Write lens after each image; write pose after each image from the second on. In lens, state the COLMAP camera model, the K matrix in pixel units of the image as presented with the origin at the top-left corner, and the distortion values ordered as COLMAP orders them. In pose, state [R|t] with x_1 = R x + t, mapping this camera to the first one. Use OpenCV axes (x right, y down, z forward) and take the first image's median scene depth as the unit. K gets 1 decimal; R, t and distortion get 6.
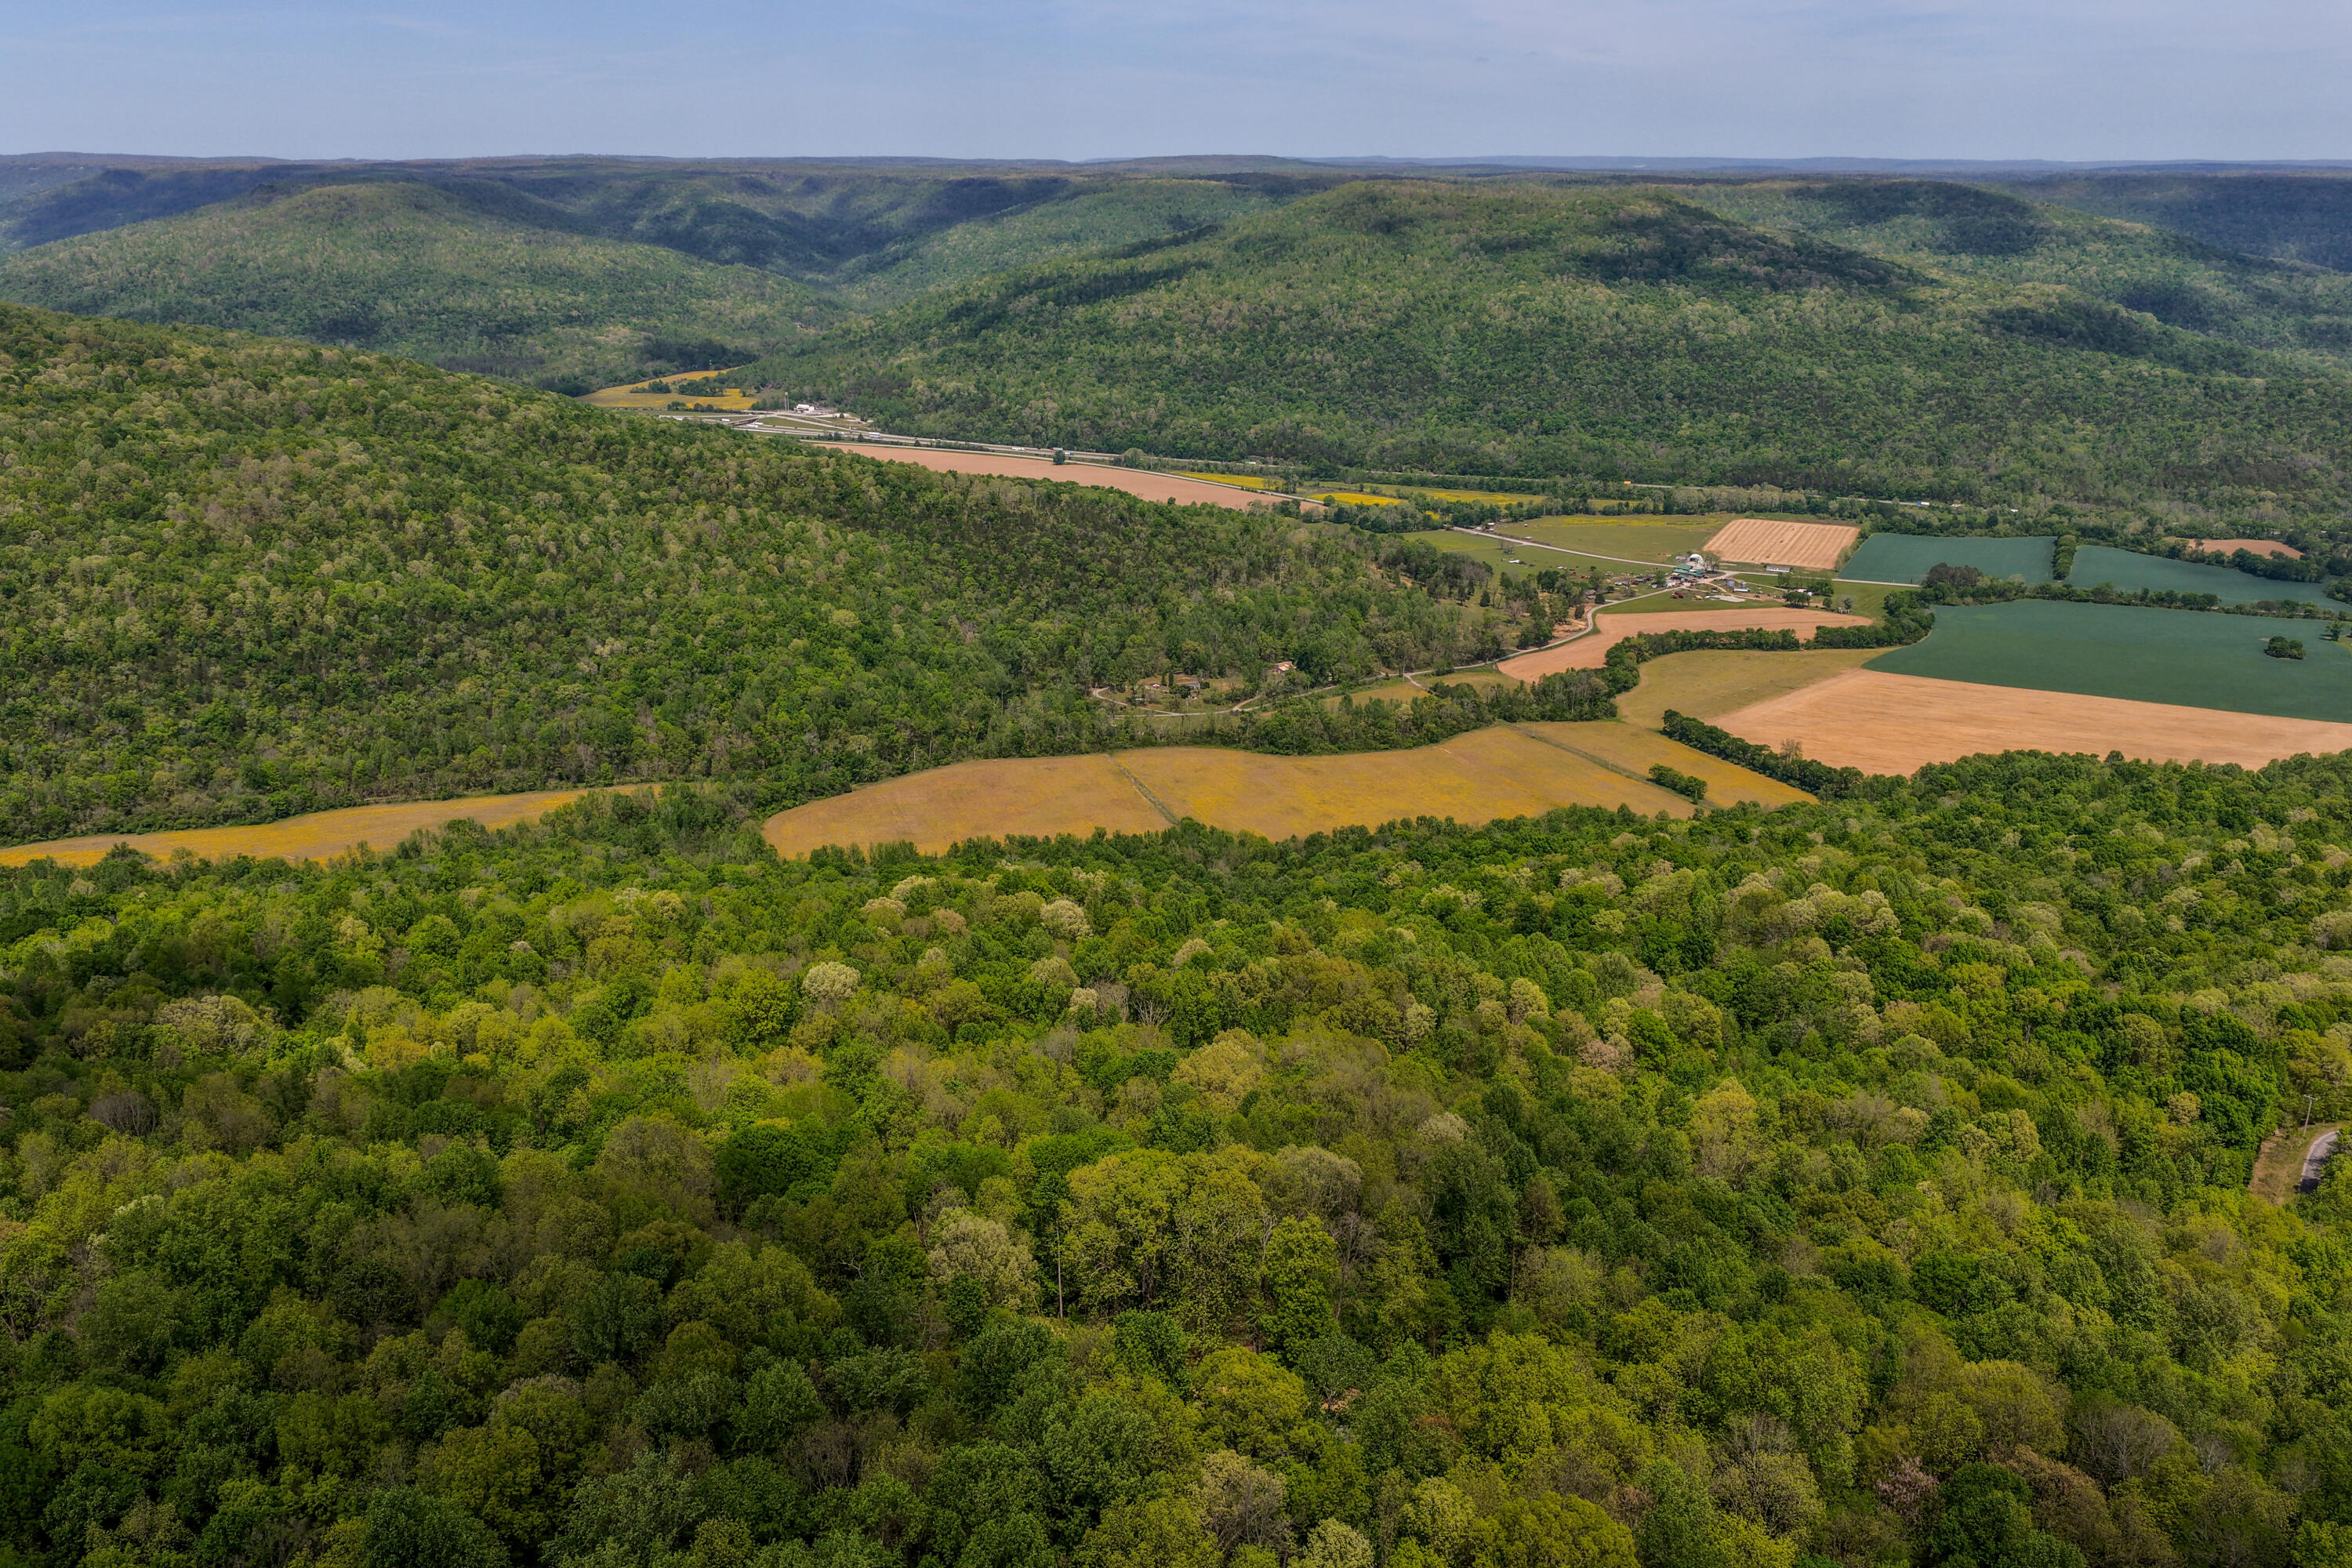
lens RADIAL K [[1945.2, 0, 1182.9], [0, 1945.2, 793.5], [0, 0, 1]] dist [-0.009659, 0.029831]
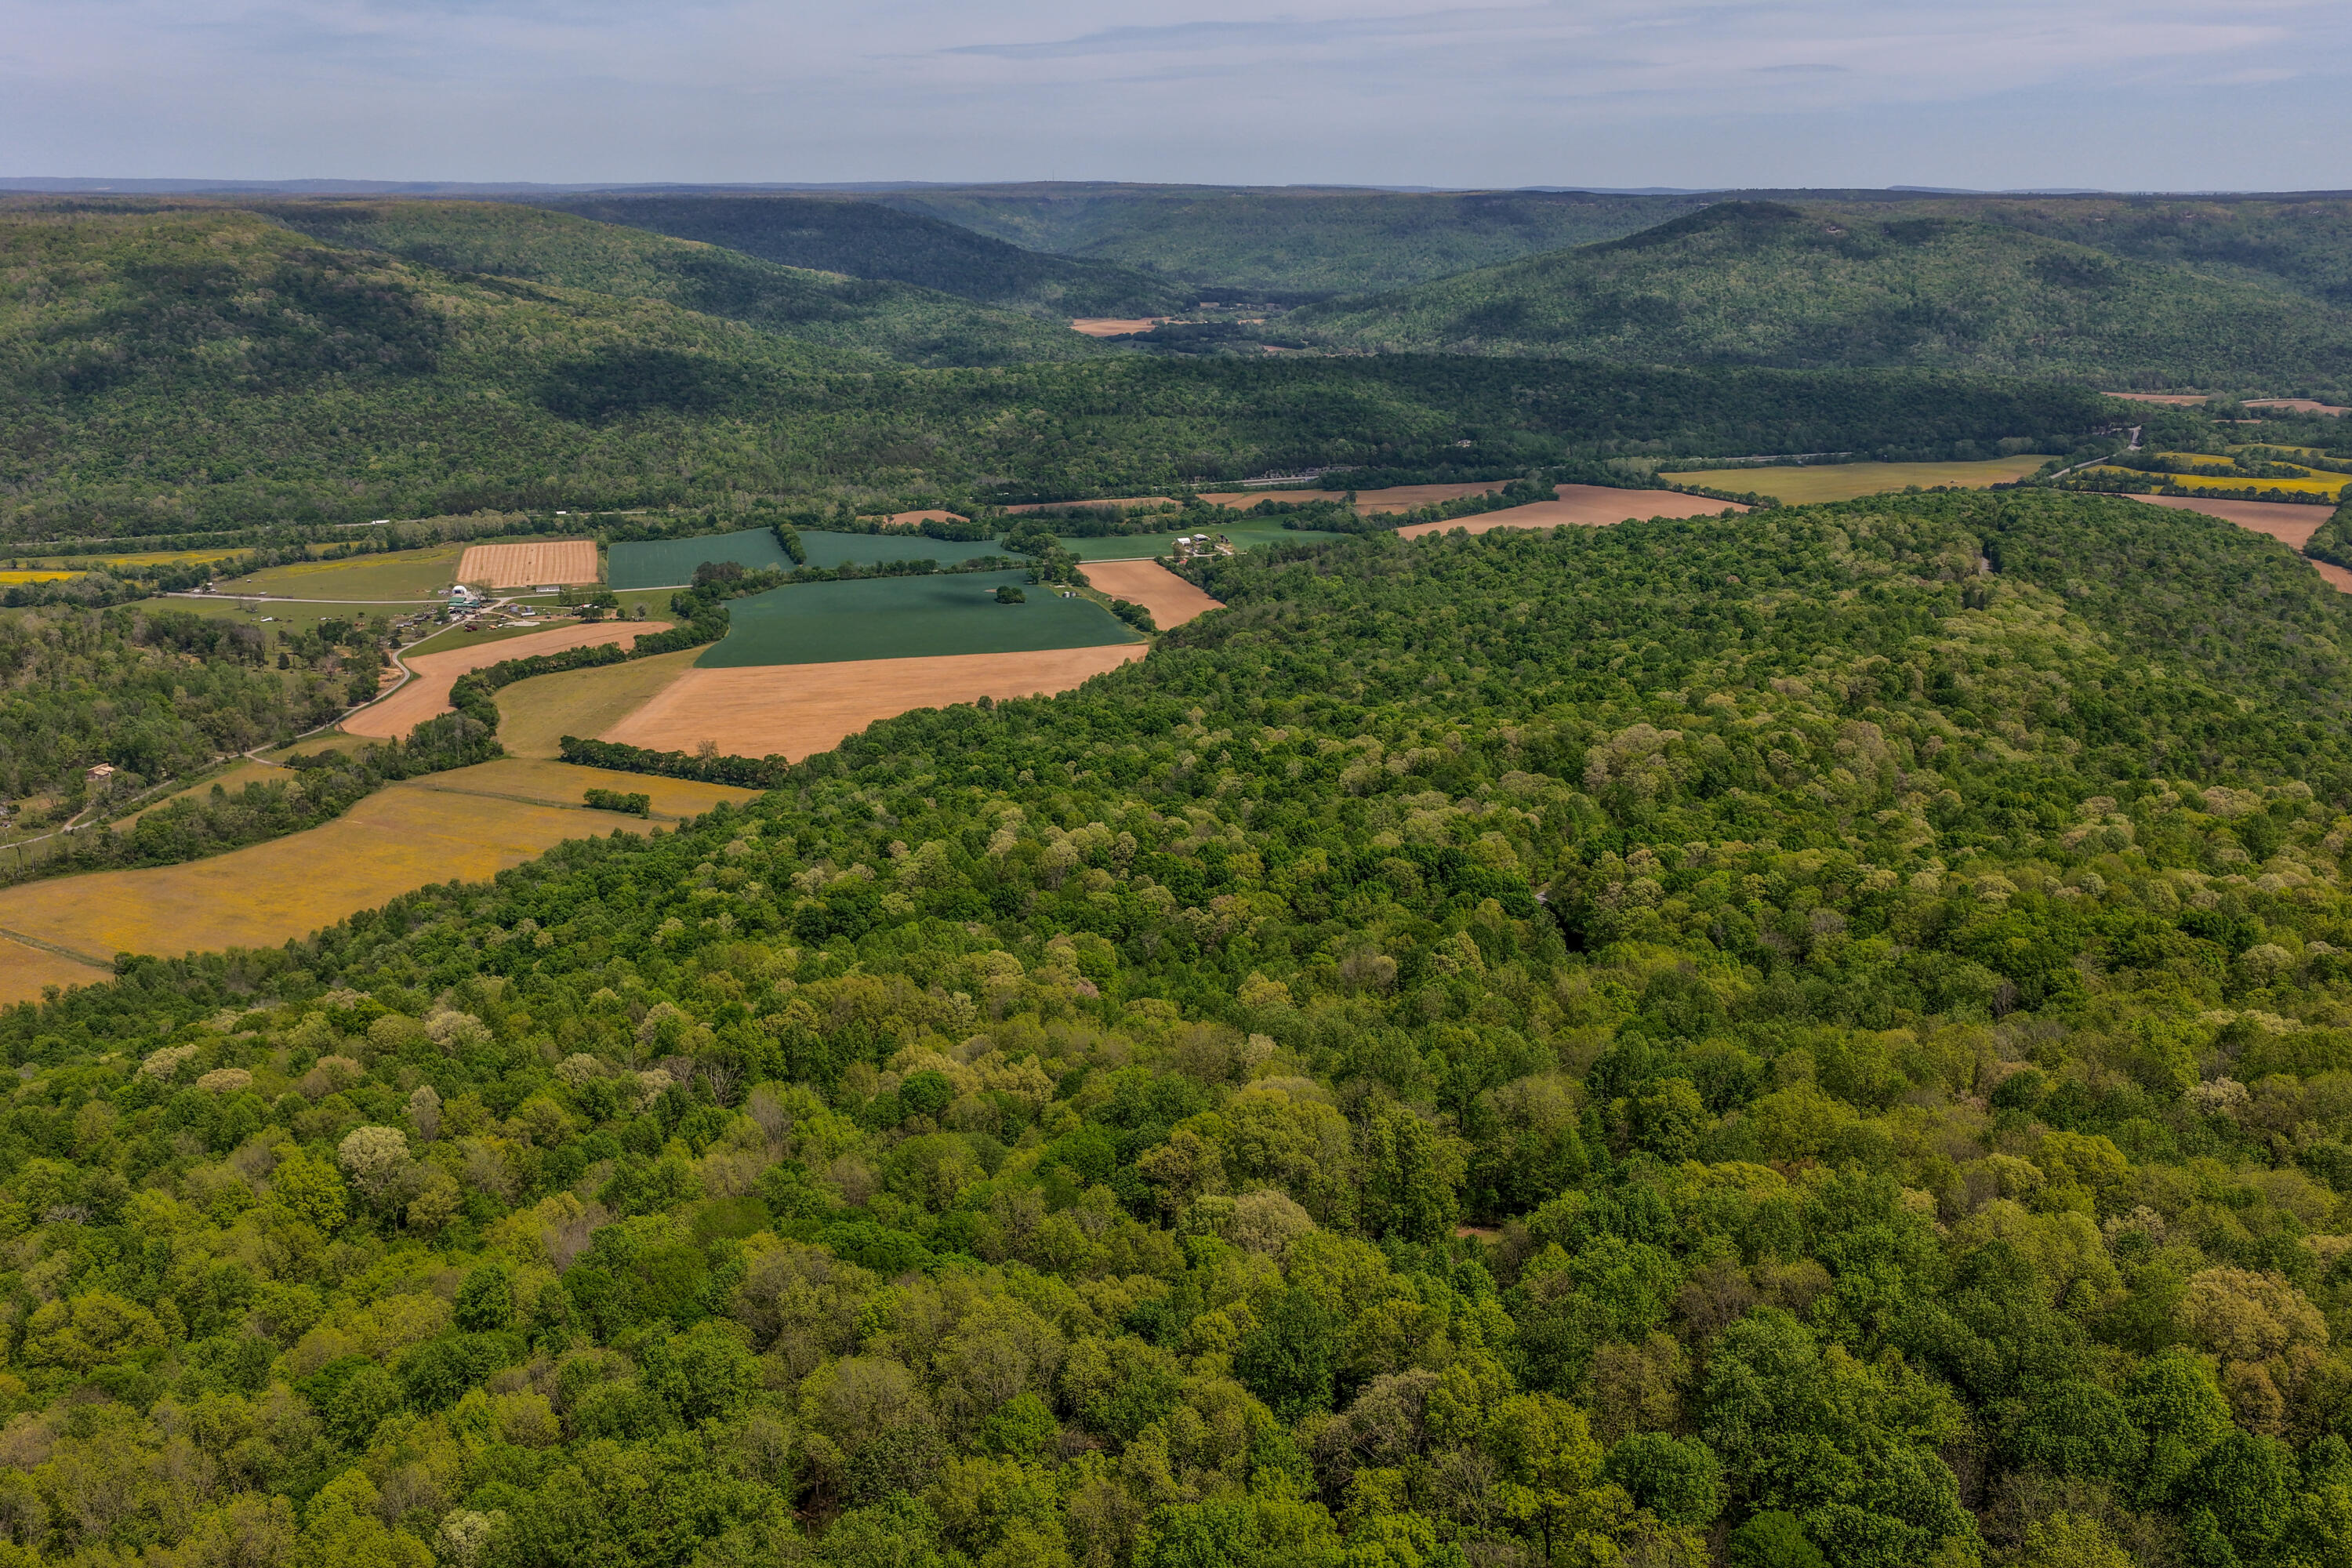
lens RADIAL K [[1945.2, 0, 1203.9], [0, 1945.2, 774.5], [0, 0, 1]] dist [-0.009659, 0.029831]
pose [[0.749201, -0.193755, 0.633369, -0.111282], [0.205904, 0.977007, 0.055318, -0.009302], [-0.629524, 0.088969, 0.771870, 0.025654]]
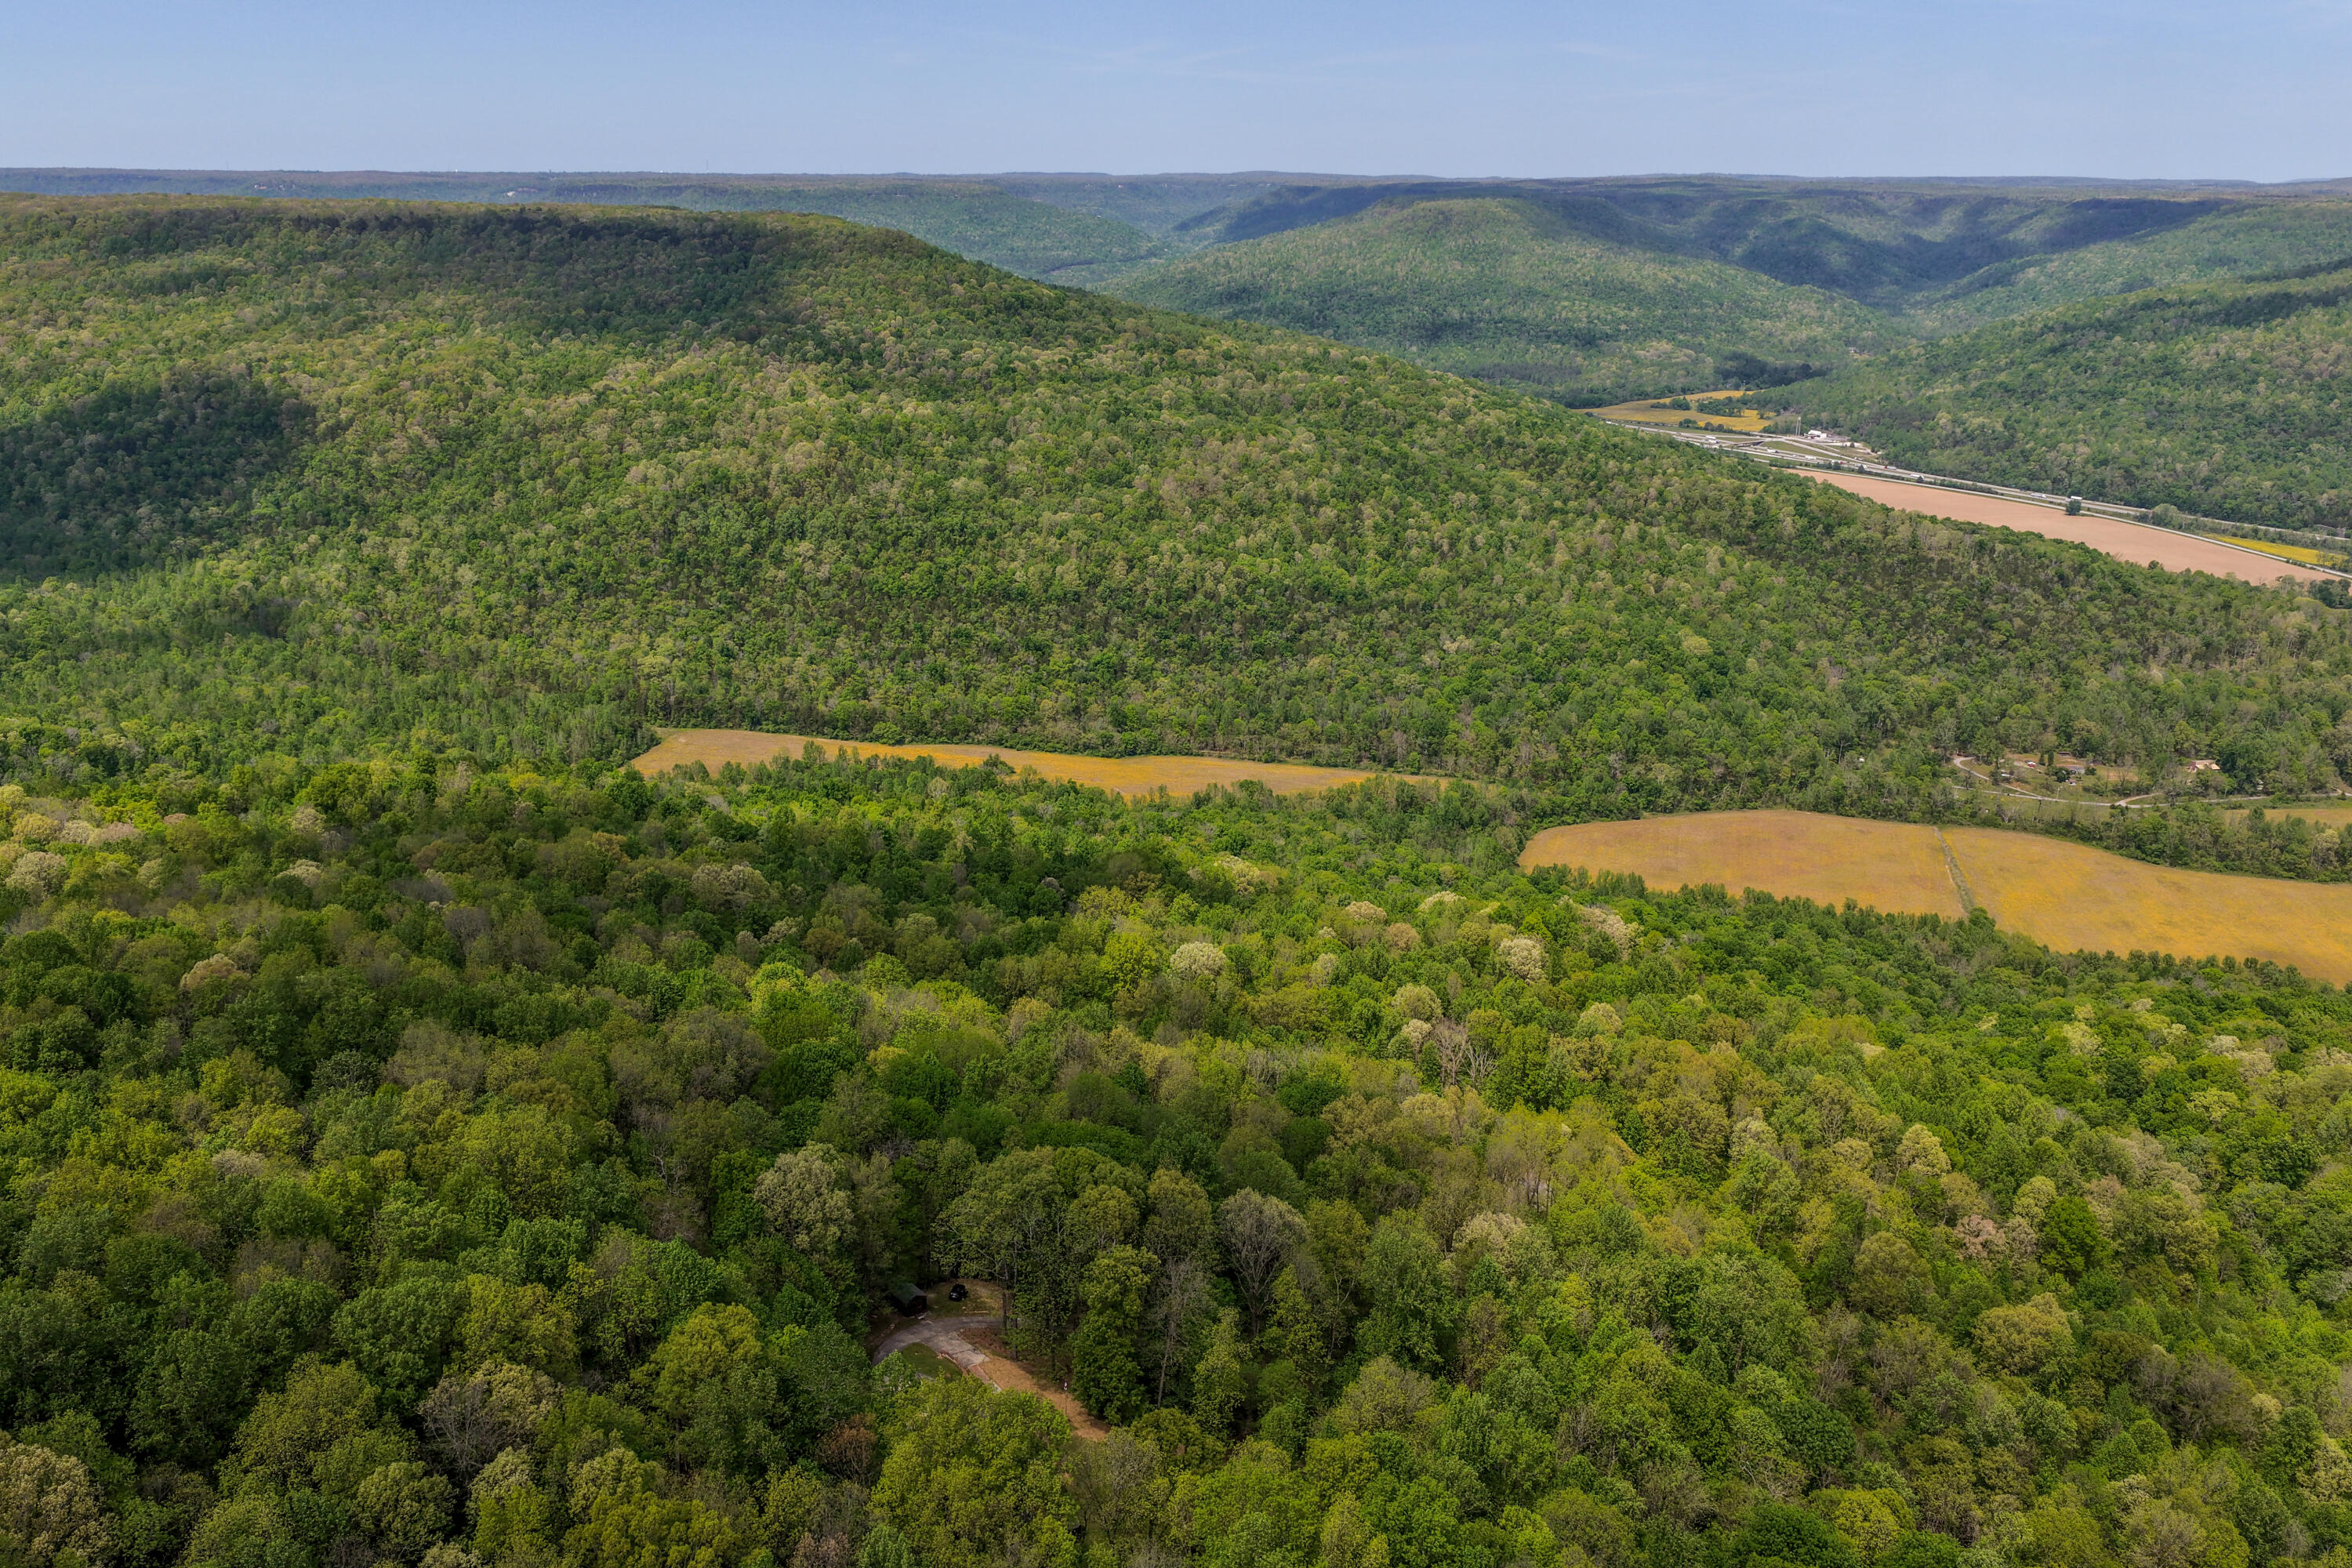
lens RADIAL K [[1945.2, 0, 1179.4], [0, 1945.2, 793.1], [0, 0, 1]] dist [-0.009659, 0.029831]
pose [[0.852110, 0.161552, -0.497805, 0.083820], [-0.166071, 0.985473, 0.035545, -0.007226], [0.496315, 0.052383, 0.866561, 0.024883]]
